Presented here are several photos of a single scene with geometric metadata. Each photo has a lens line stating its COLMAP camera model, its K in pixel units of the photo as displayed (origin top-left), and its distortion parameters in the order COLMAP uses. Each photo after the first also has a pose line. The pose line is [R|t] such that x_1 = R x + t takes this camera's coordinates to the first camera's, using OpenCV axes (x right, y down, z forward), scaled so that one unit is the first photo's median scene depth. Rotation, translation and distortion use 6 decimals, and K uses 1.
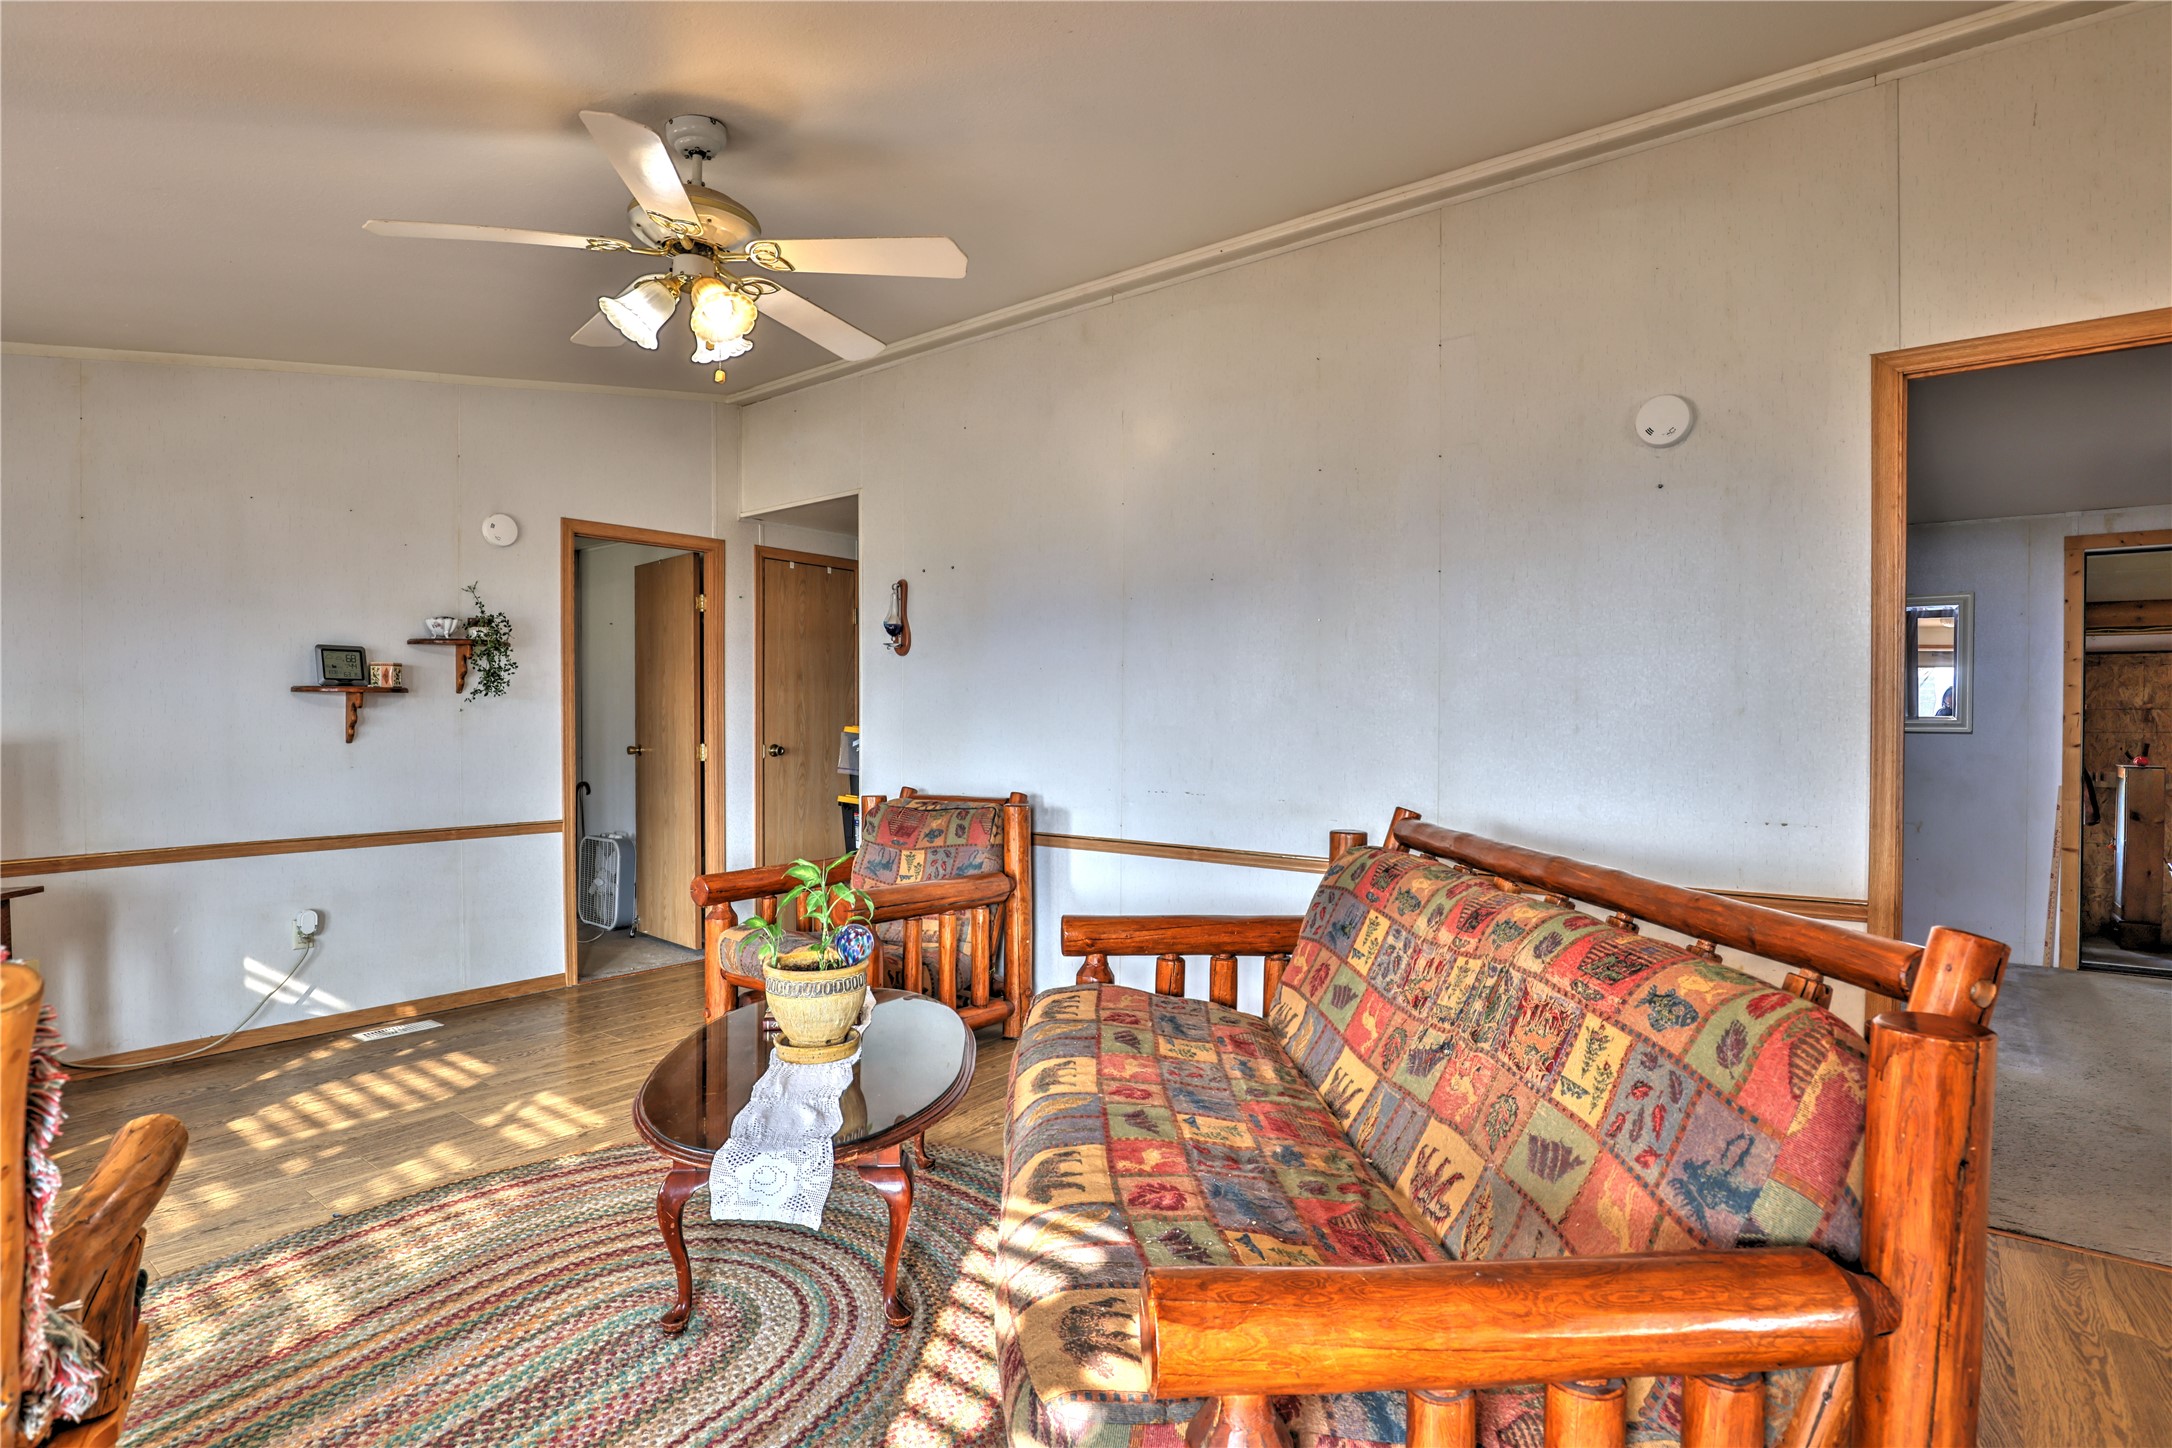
lens RADIAL K [[1061.6, 0, 1083.7], [0, 1061.6, 732.8], [0, 0, 1]] dist [-0.035192, 0.008251]
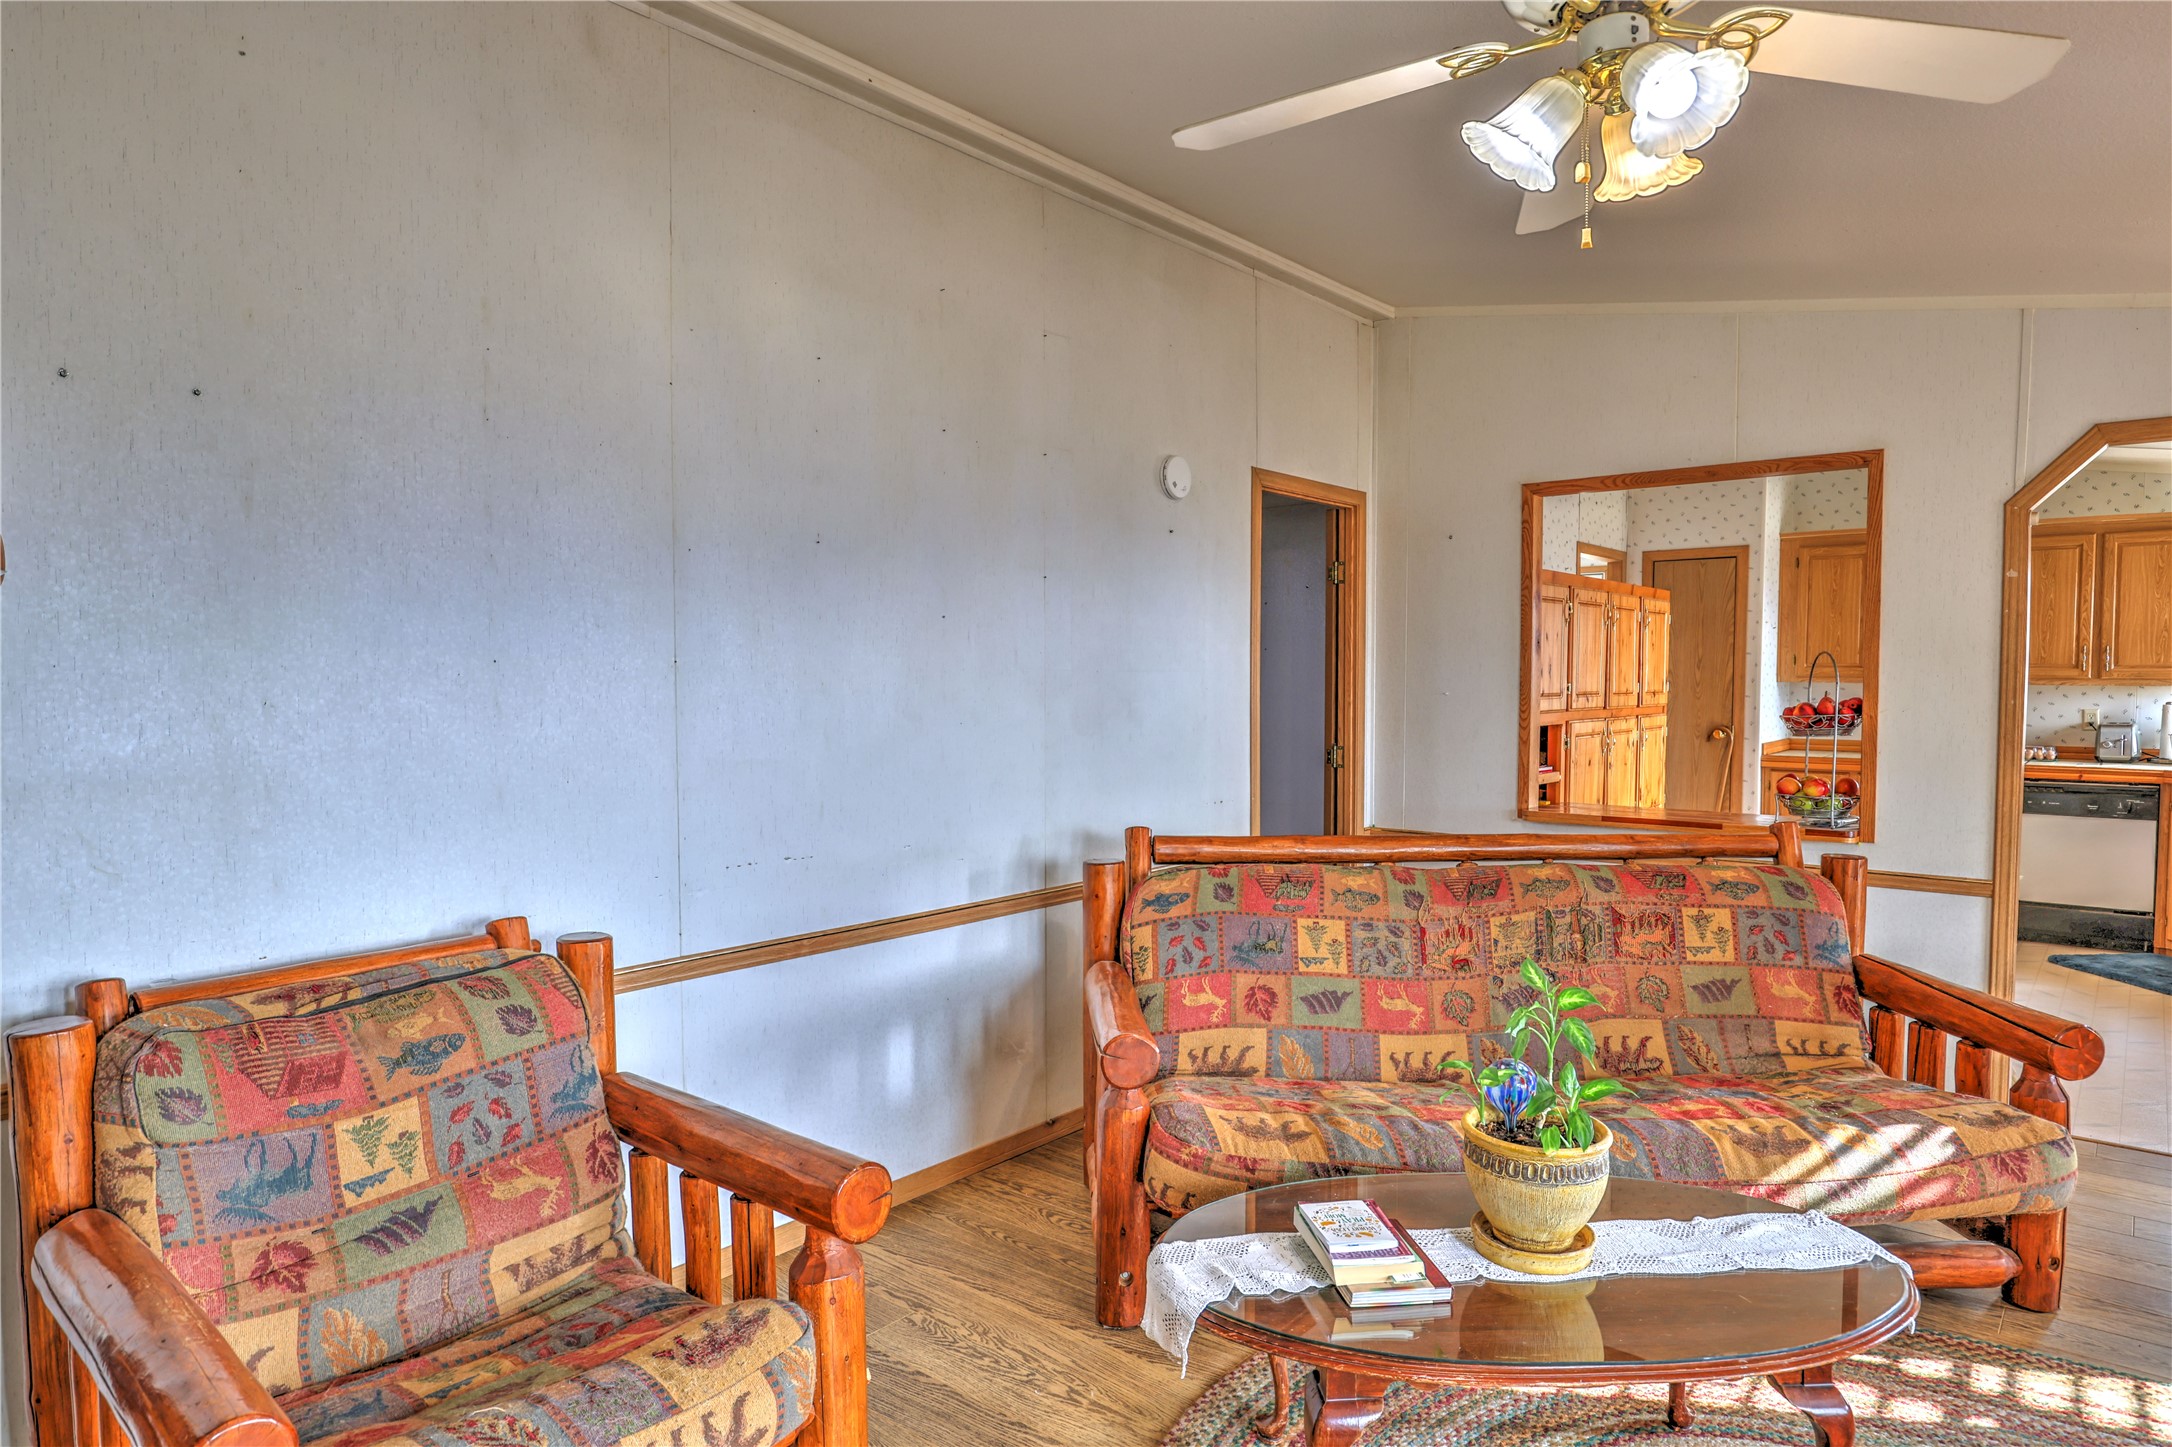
lens RADIAL K [[1279.5, 0, 1086.0], [0, 1279.5, 723.5], [0, 0, 1]] dist [0.002318, 0.000427]
pose [[0.051676, -0.041300, 0.997810, -1.018952], [0.014483, 0.999070, 0.040602, -0.085090], [-0.998559, 0.012353, 0.052226, 1.135504]]
